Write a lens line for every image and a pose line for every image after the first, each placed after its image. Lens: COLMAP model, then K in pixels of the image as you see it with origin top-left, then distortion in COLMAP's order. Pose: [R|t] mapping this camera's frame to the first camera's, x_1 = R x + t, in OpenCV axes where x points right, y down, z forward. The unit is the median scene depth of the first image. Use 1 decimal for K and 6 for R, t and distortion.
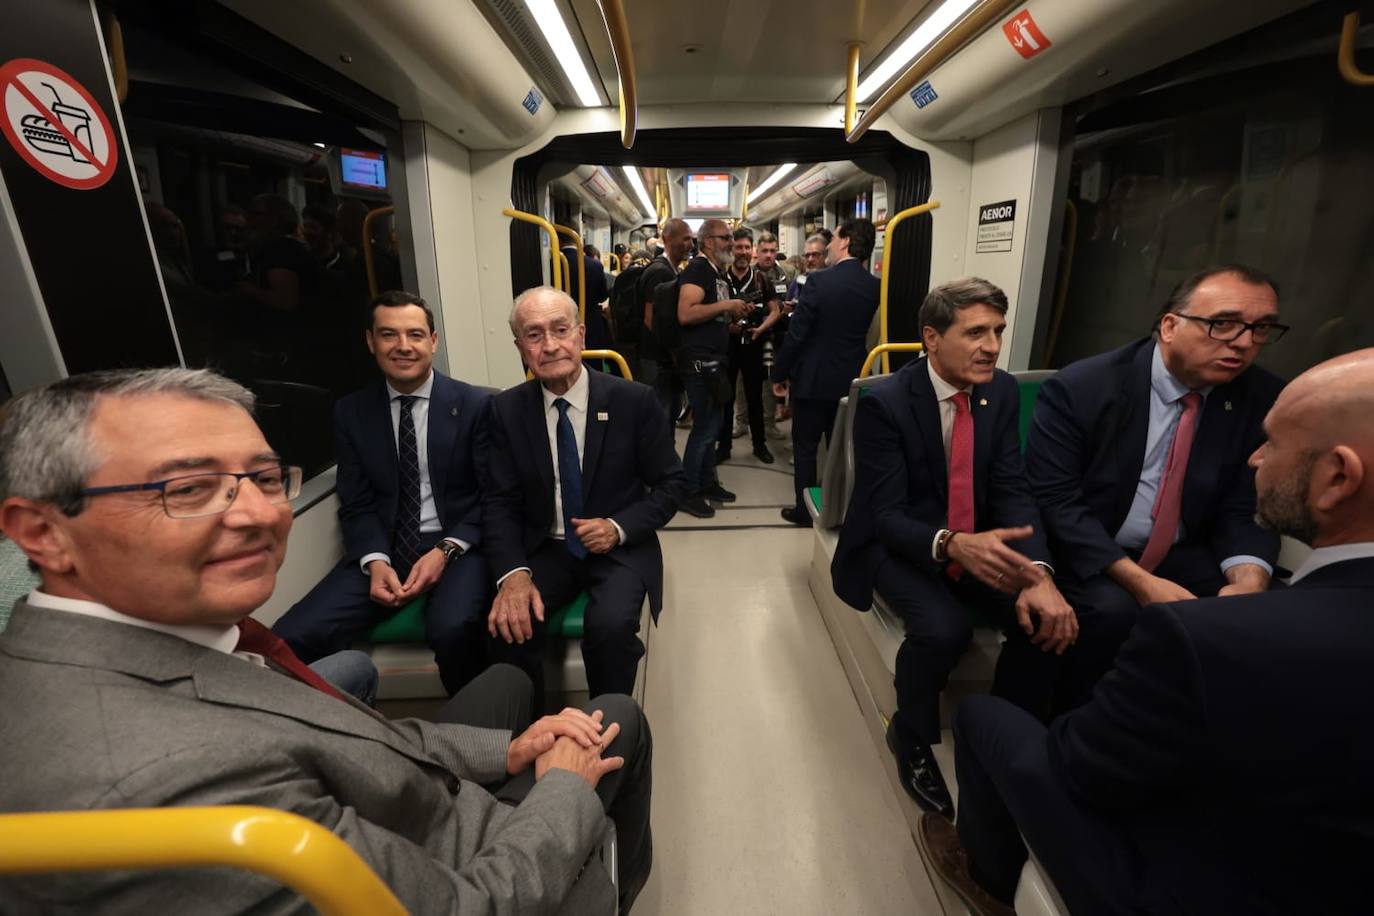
lens RADIAL K [[552.6, 0, 683.6], [0, 552.6, 455.6], [0, 0, 1]] dist [-0.001422, -0.000101]
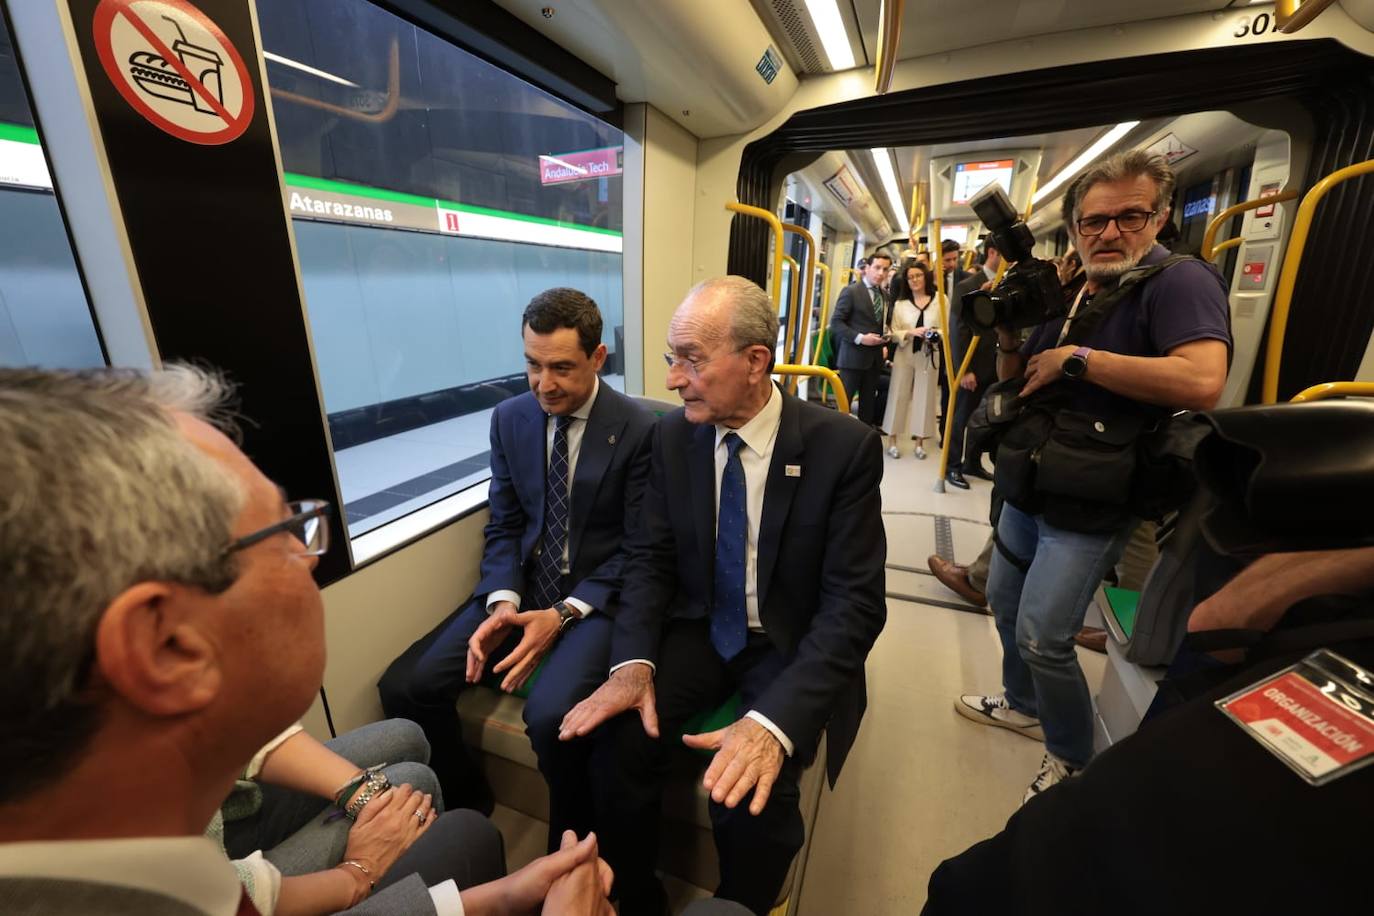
lens RADIAL K [[552.6, 0, 683.6], [0, 552.6, 455.6], [0, 0, 1]] dist [-0.001422, -0.000101]
pose [[0.918321, 0.121480, -0.376736, -0.012168], [-0.132809, 0.991133, -0.004138, -0.057151], [0.372892, 0.053834, 0.926312, 0.294900]]
